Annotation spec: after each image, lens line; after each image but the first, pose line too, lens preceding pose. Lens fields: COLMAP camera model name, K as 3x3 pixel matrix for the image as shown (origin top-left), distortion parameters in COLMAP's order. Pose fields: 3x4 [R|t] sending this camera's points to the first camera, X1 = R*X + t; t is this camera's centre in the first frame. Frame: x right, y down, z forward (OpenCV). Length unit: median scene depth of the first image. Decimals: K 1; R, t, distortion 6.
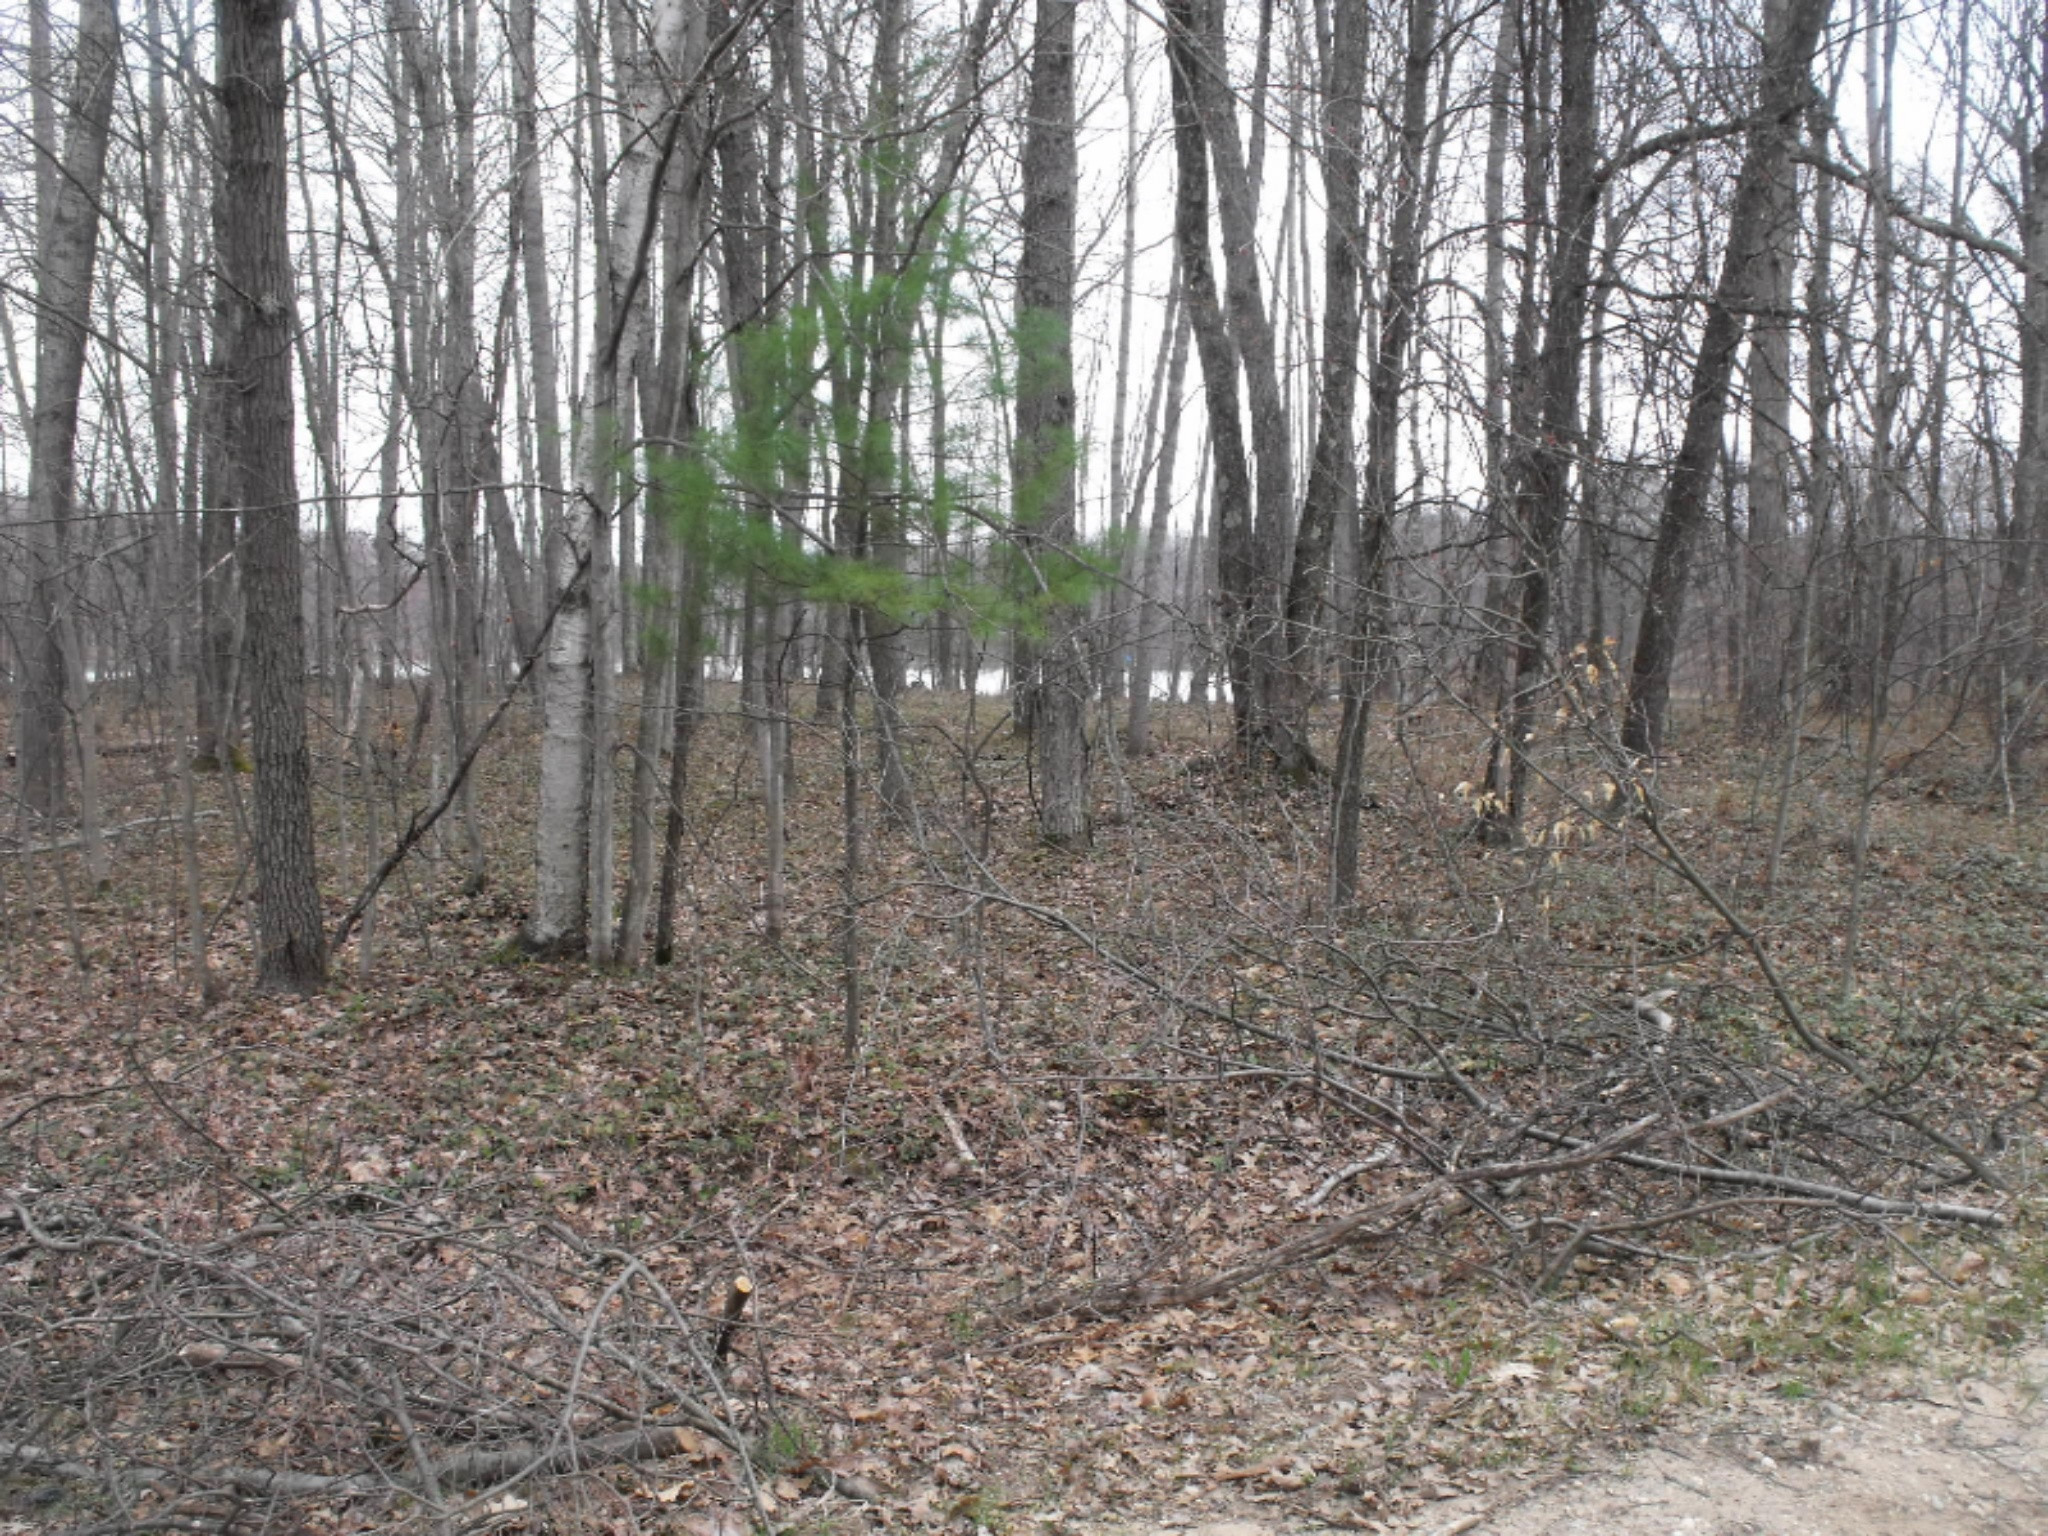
lens RADIAL K [[2017.3, 0, 1035.4], [0, 2017.3, 865.1], [0, 0, 1]] dist [-0.218540, 0.240799]
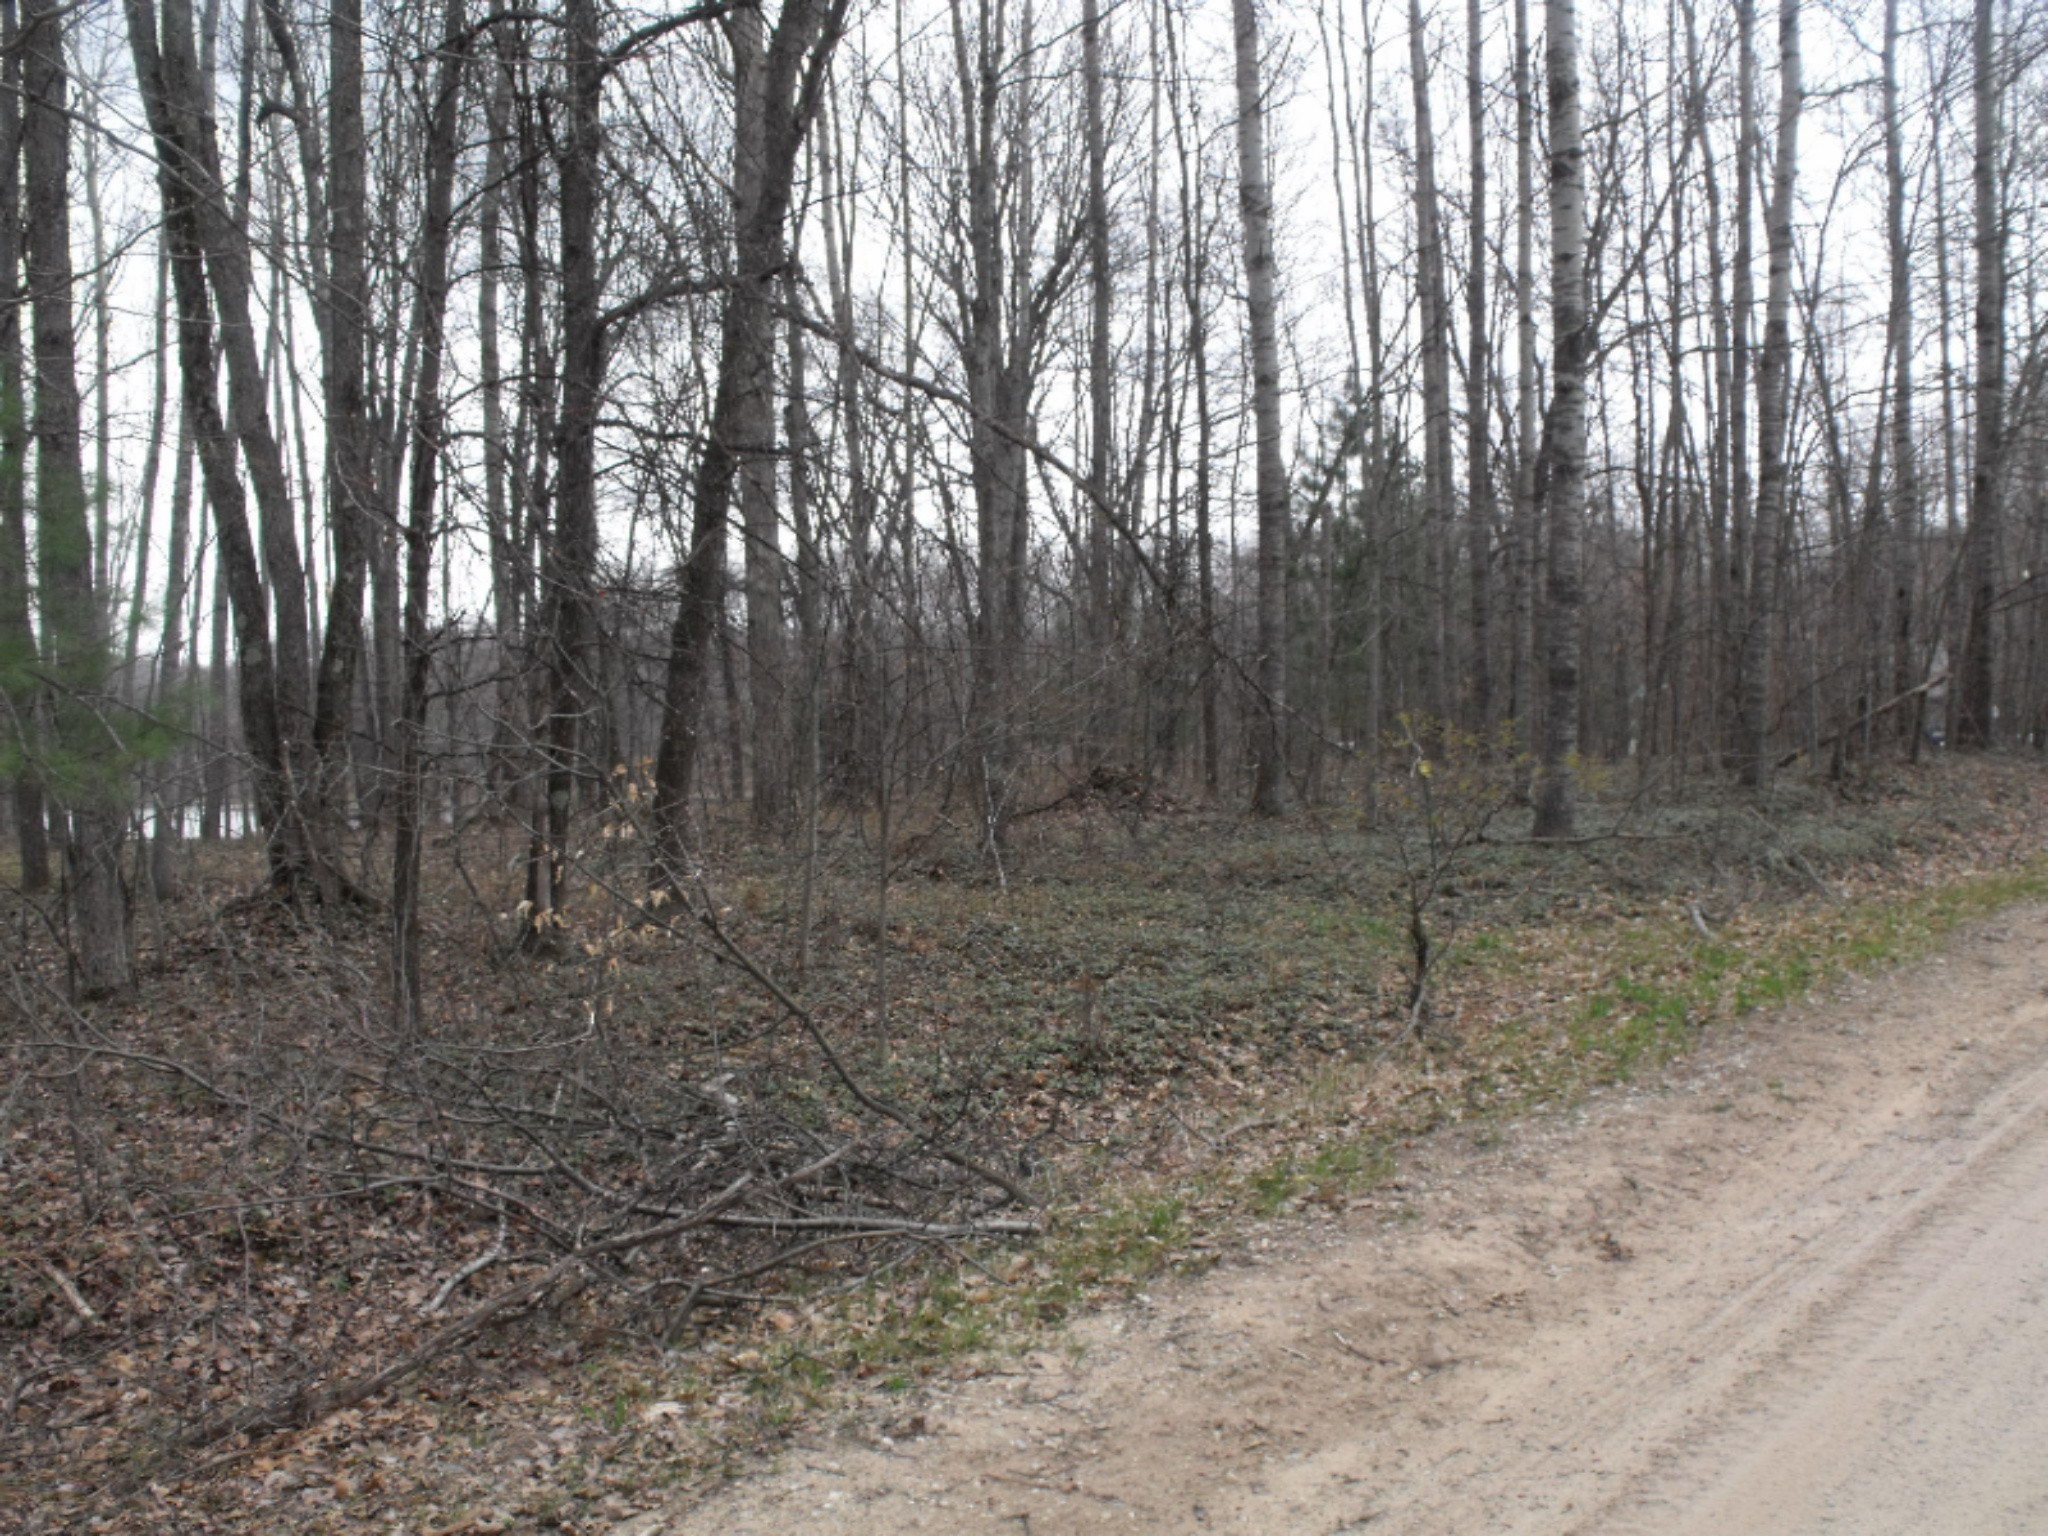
lens RADIAL K [[2017.3, 0, 1035.4], [0, 2017.3, 865.1], [0, 0, 1]] dist [-0.218540, 0.240799]
pose [[0.881670, -0.072564, 0.466254, -0.049964], [0.098427, 0.994651, -0.031323, -0.000117], [-0.461487, 0.073508, 0.884096, -0.088111]]
